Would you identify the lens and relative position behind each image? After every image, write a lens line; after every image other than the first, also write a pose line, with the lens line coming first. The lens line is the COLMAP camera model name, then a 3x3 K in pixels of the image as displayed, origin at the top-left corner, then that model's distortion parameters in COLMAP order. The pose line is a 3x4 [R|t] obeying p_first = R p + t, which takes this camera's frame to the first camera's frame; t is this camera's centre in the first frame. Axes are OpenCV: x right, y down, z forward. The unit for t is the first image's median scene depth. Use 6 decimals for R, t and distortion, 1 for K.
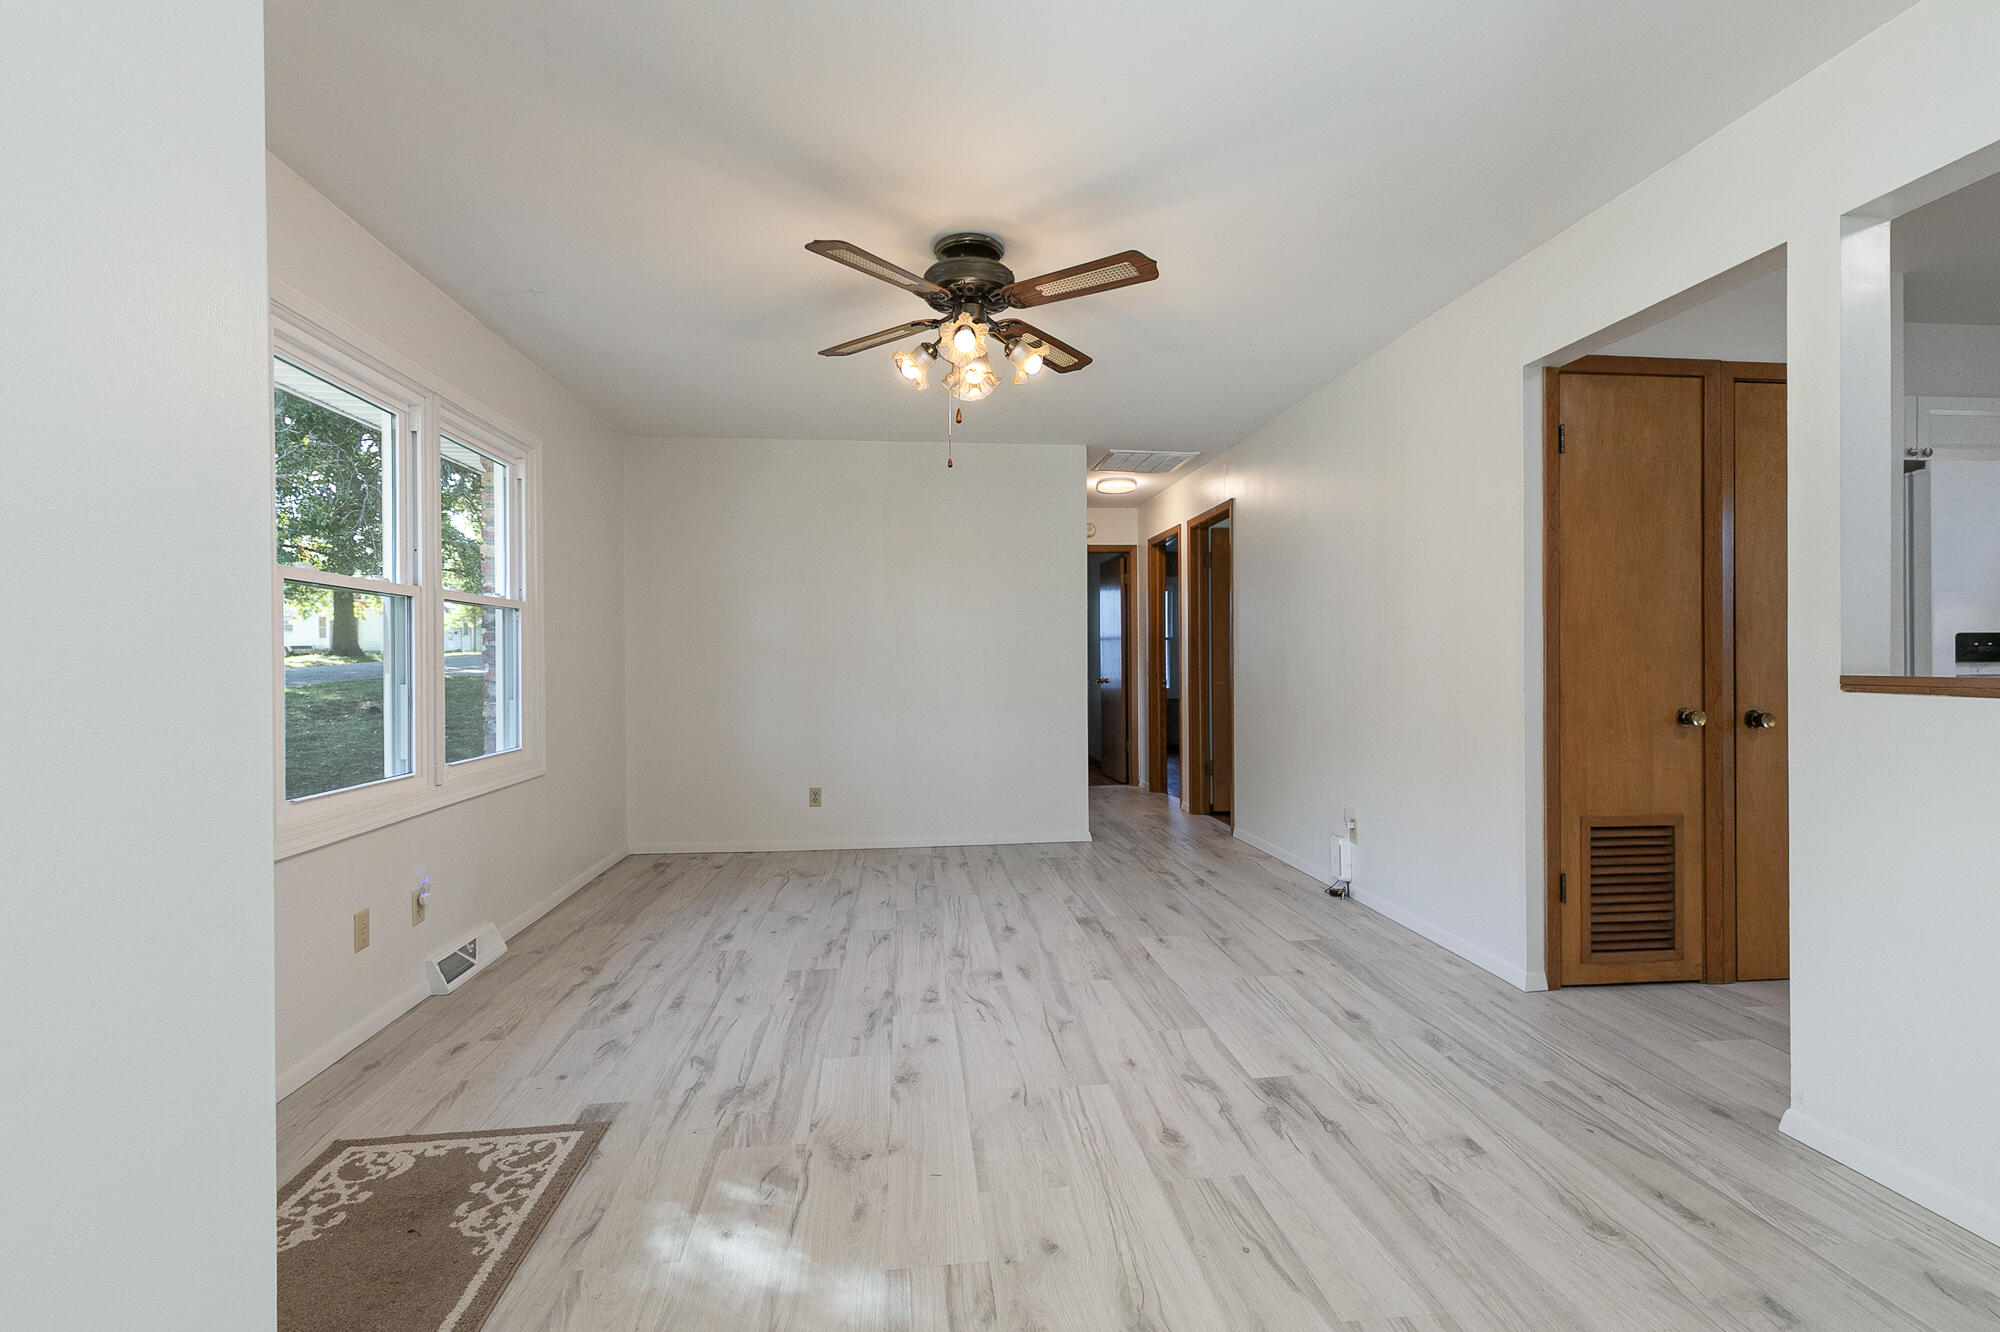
lens RADIAL K [[913.3, 0, 1000.0], [0, 913.3, 666.0], [0, 0, 1]] dist [0.000678, 0.000150]
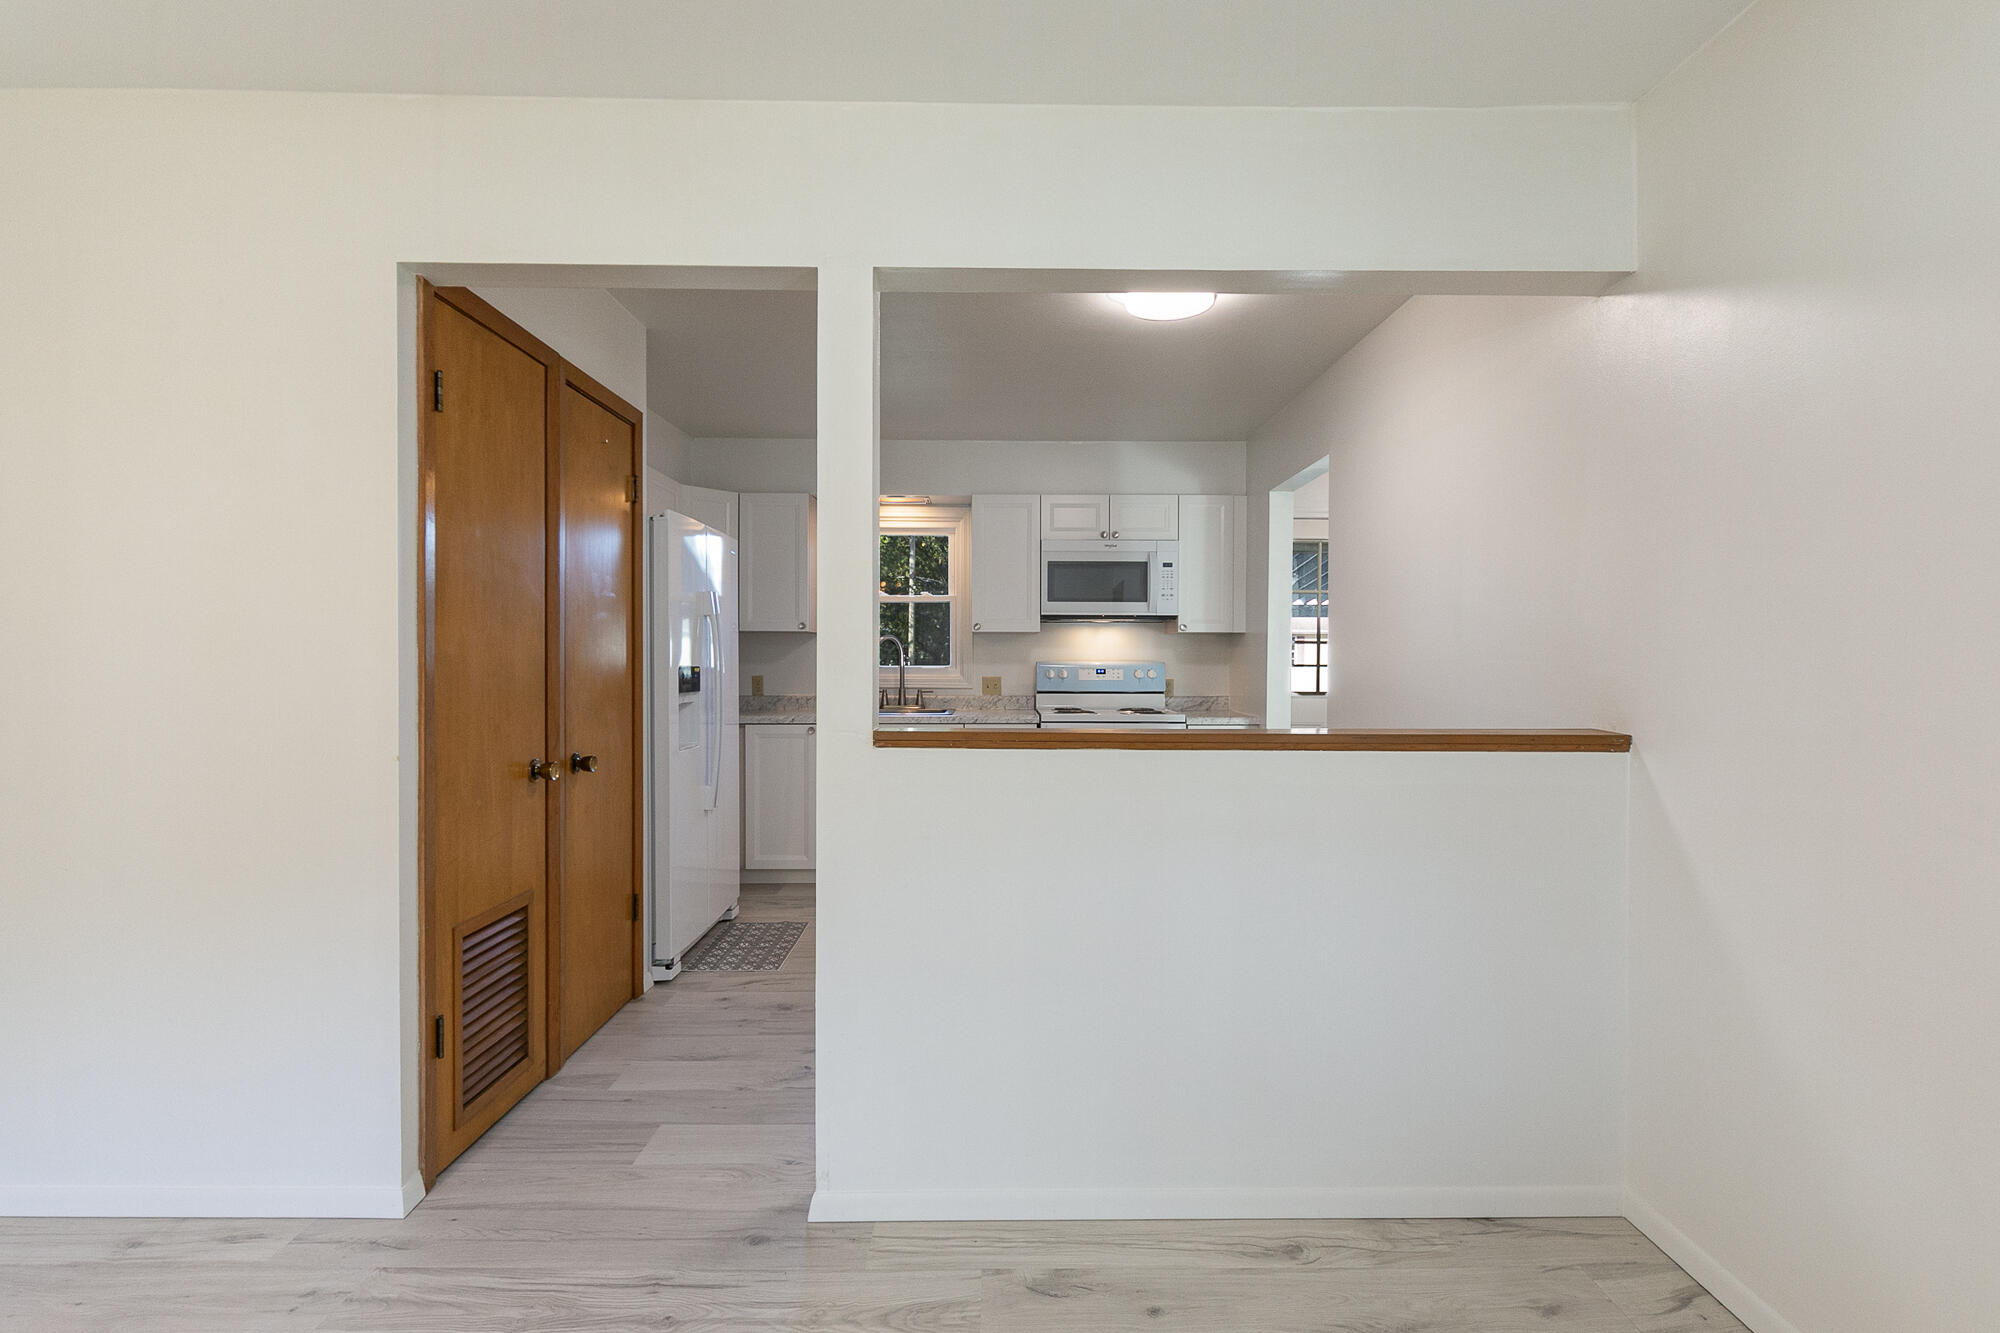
lens RADIAL K [[913.3, 0, 1000.0], [0, 913.3, 666.5], [0, 0, 1]] dist [0.000678, 0.000150]
pose [[0.097118, -0.003204, 0.995268, -0.035582], [0.001355, 0.999994, 0.003087, -0.041198], [-0.995272, 0.001048, 0.097122, 0.504489]]
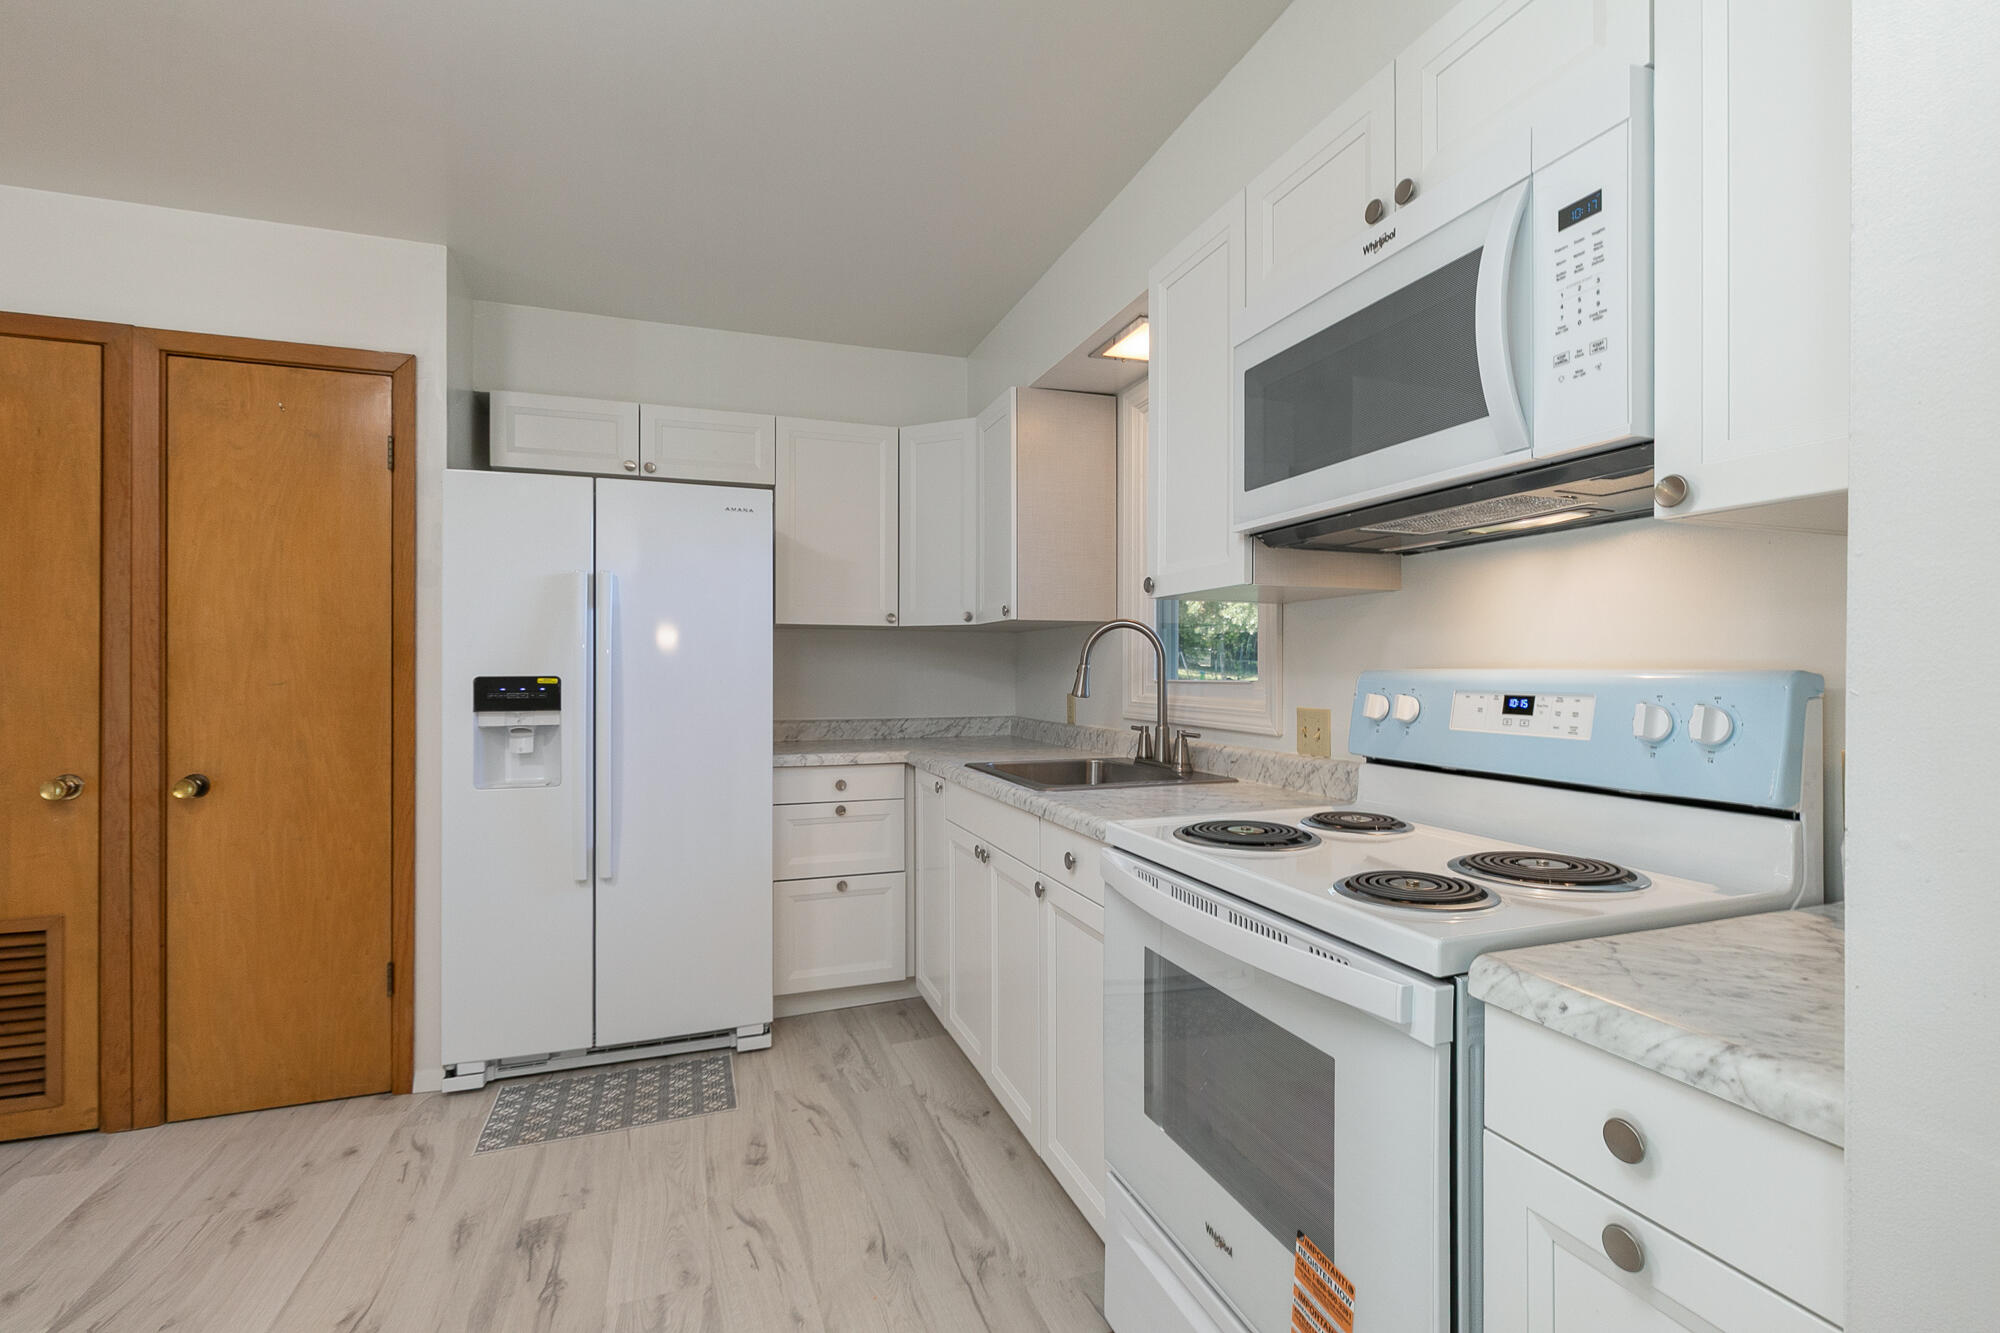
lens RADIAL K [[908.0, 0, 1000.0], [0, 908.0, 666.5], [0, 0, 1]] dist [0.019841, 0.000136]
pose [[0.973535, 0.006477, 0.228446, 1.355187], [-0.004289, 0.999940, -0.010074, -0.040198], [-0.228497, 0.008827, 0.973505, 0.067358]]
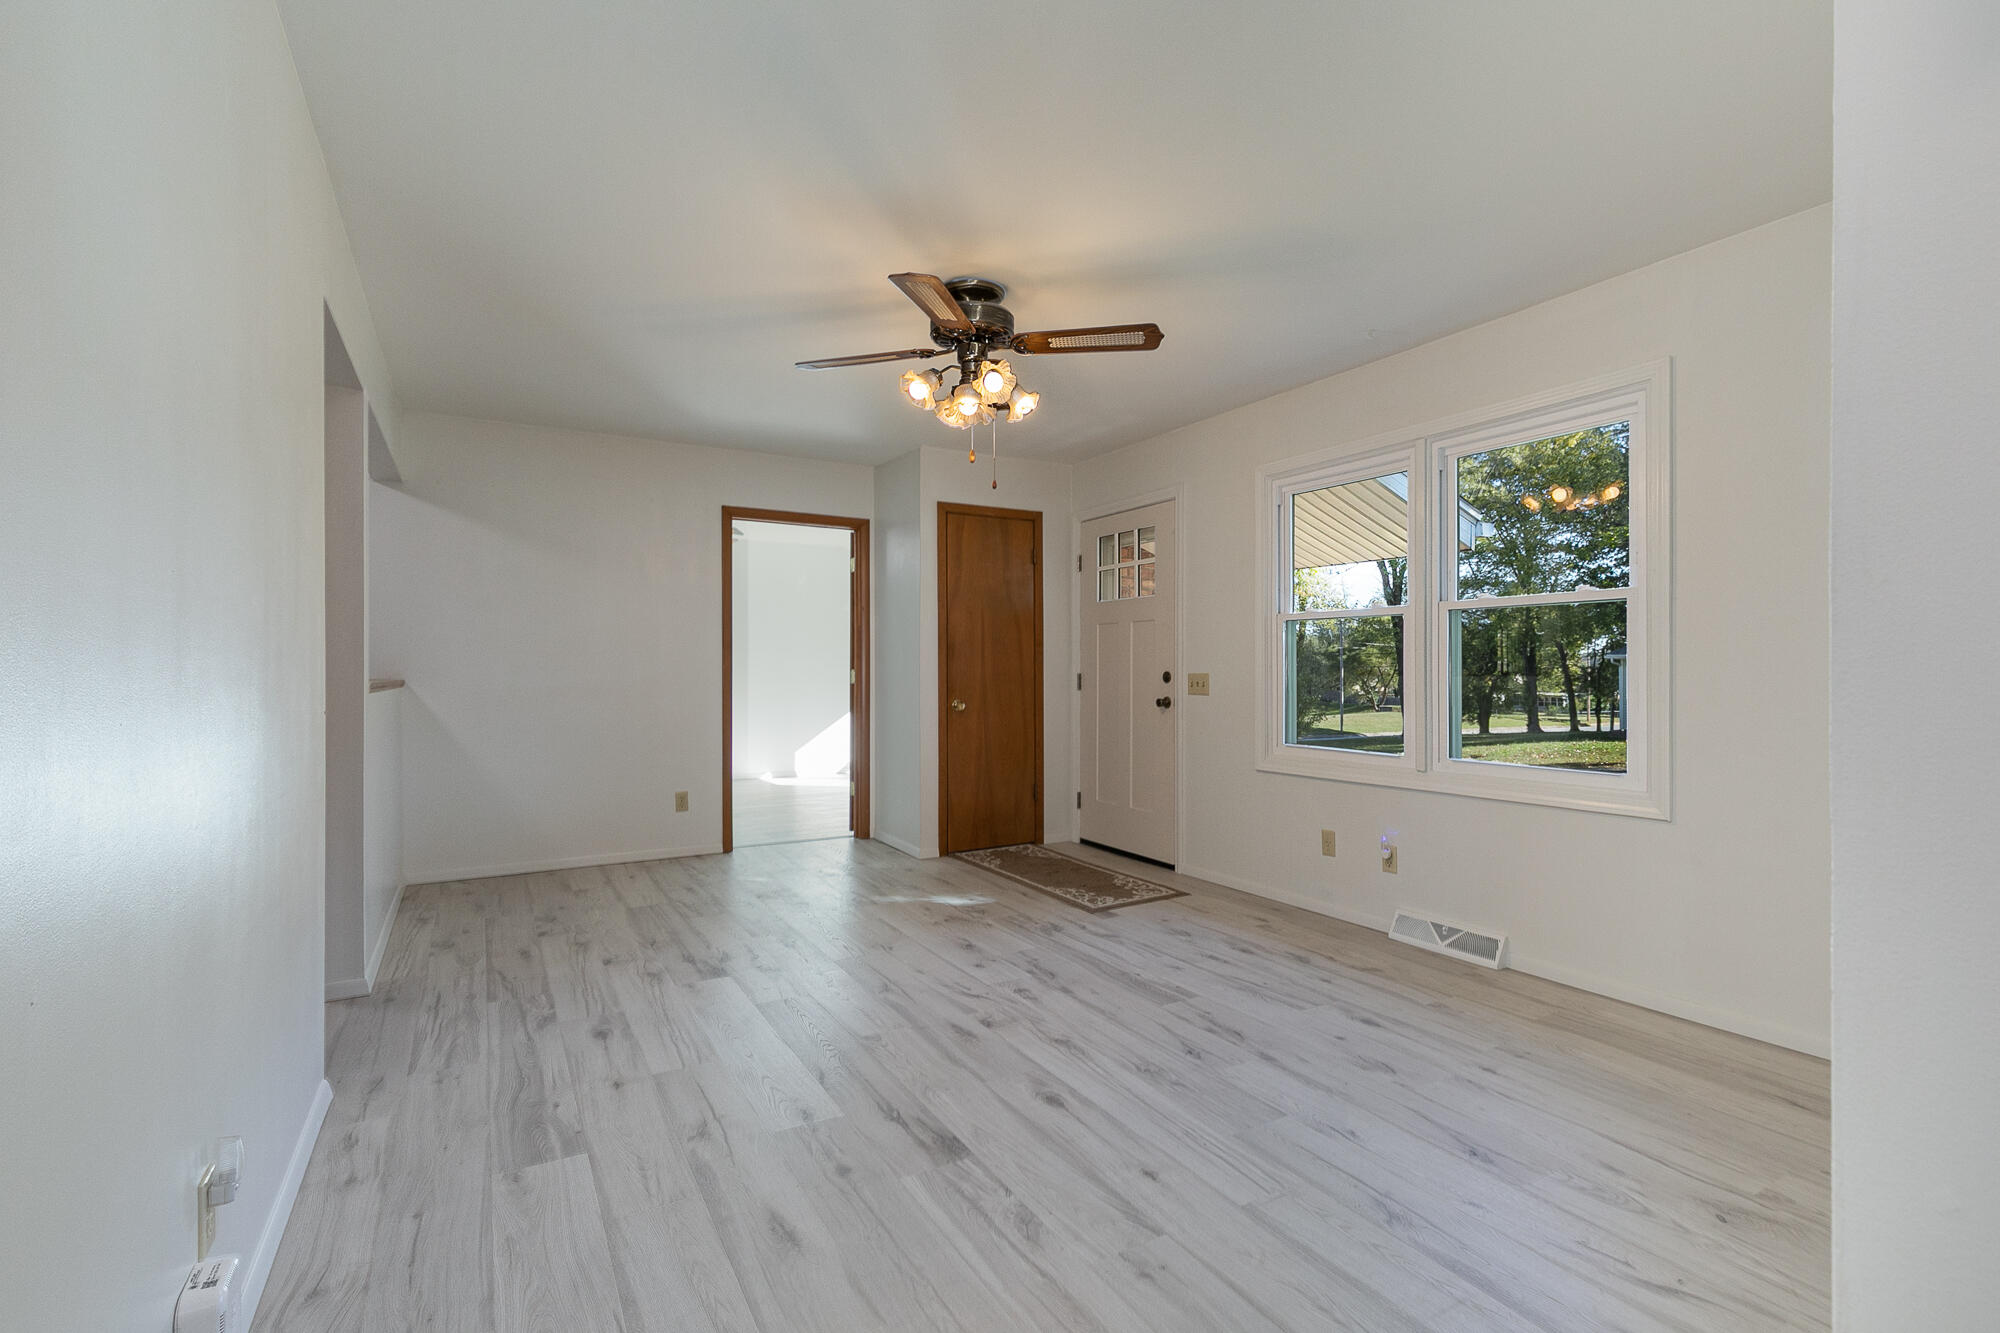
lens RADIAL K [[886.4, 0, 1000.0], [0, 886.4, 666.5], [0, 0, 1]] dist [0.000517, 0.000021]
pose [[-0.913725, 0.008059, -0.406252, 0.355074], [0.006279, 0.999964, 0.005715, -0.013147], [0.406284, 0.002671, -0.913743, 1.909037]]
